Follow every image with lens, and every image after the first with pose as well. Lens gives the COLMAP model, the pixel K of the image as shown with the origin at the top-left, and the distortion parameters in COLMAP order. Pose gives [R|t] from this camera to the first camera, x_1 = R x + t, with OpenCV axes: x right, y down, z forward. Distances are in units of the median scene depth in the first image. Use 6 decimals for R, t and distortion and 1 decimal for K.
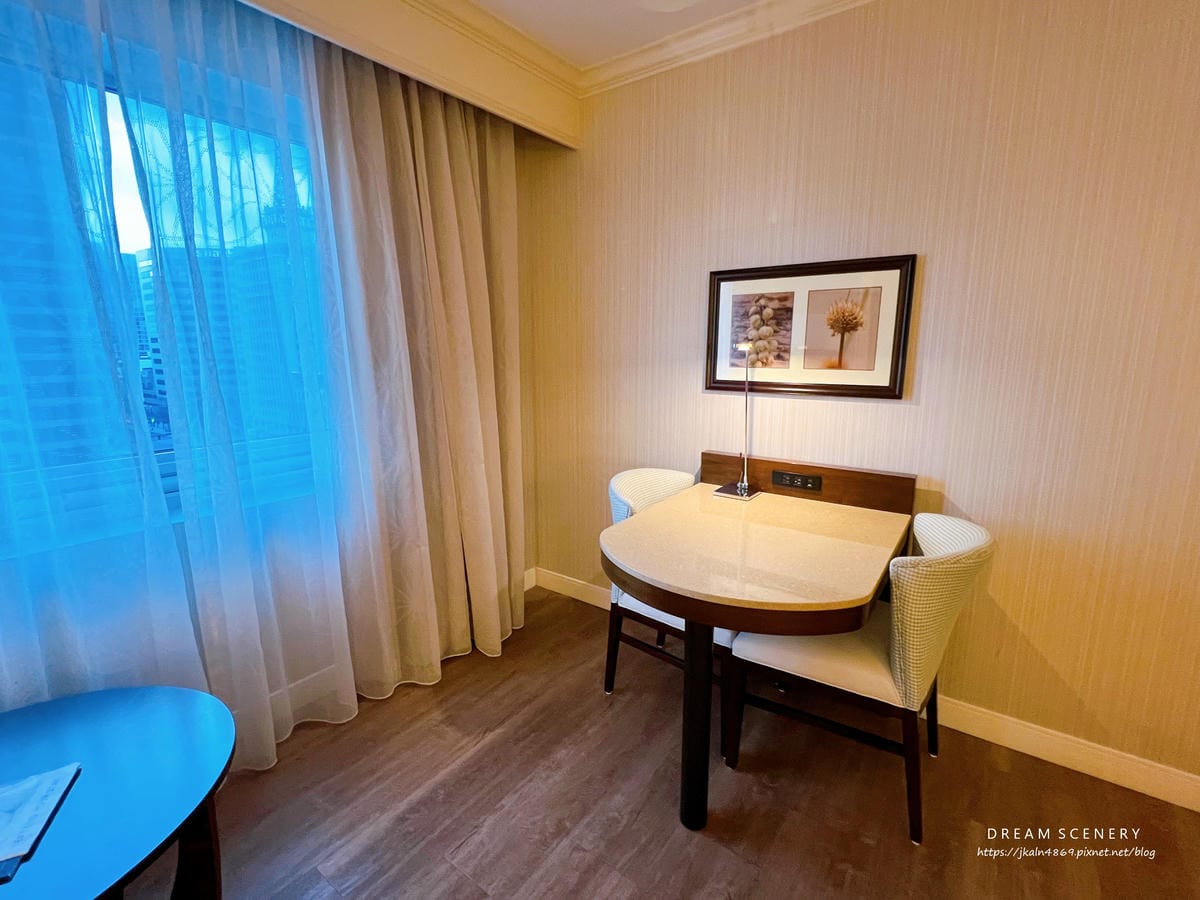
lens RADIAL K [[550.9, 0, 600.0], [0, 550.9, 450.0], [0, 0, 1]] dist [0.000504, 0.000056]
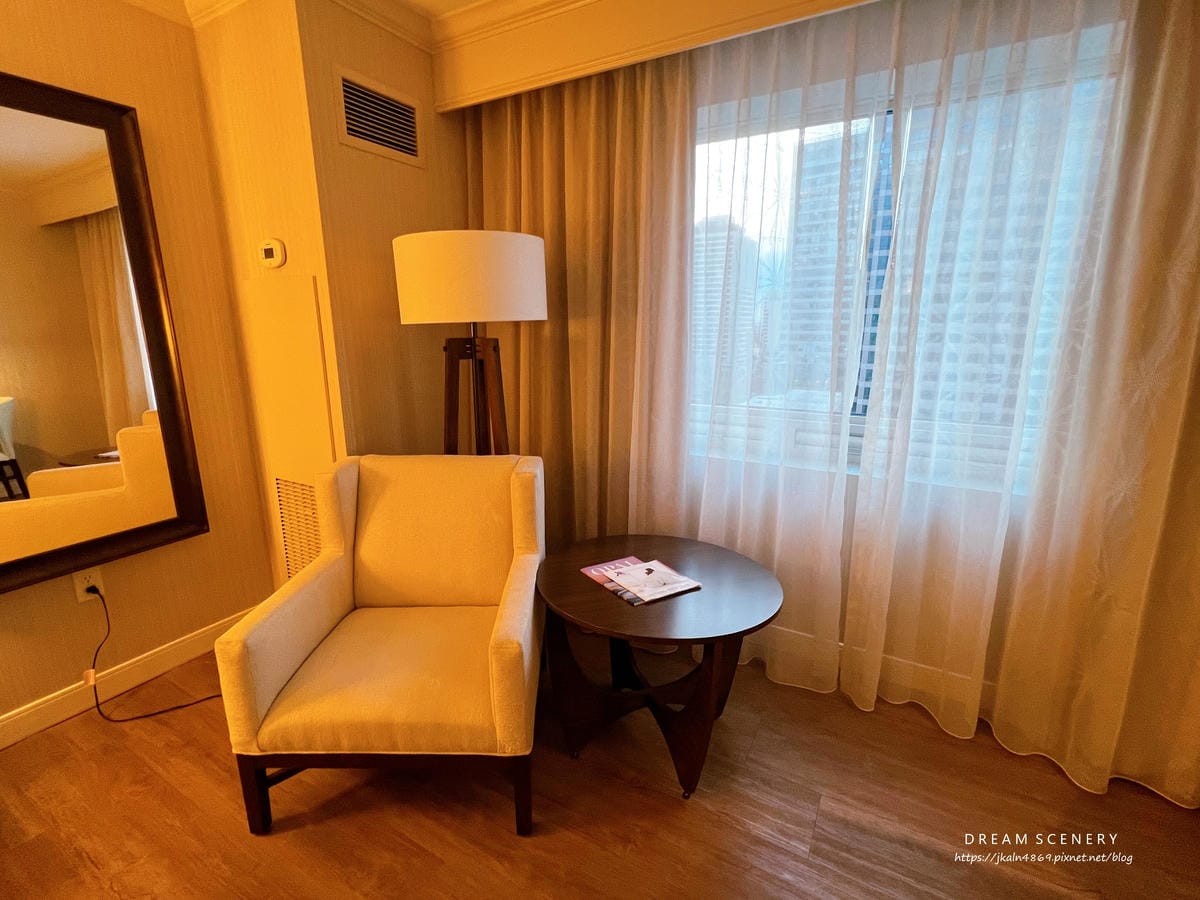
lens RADIAL K [[550.9, 0, 600.0], [0, 550.9, 450.0], [0, 0, 1]] dist [0.000504, 0.000056]
pose [[0.108226, 0.210602, -0.971563, 0.334398], [-0.183300, 0.964774, 0.188712, -0.046144], [0.977081, 0.157664, 0.143017, 0.250754]]
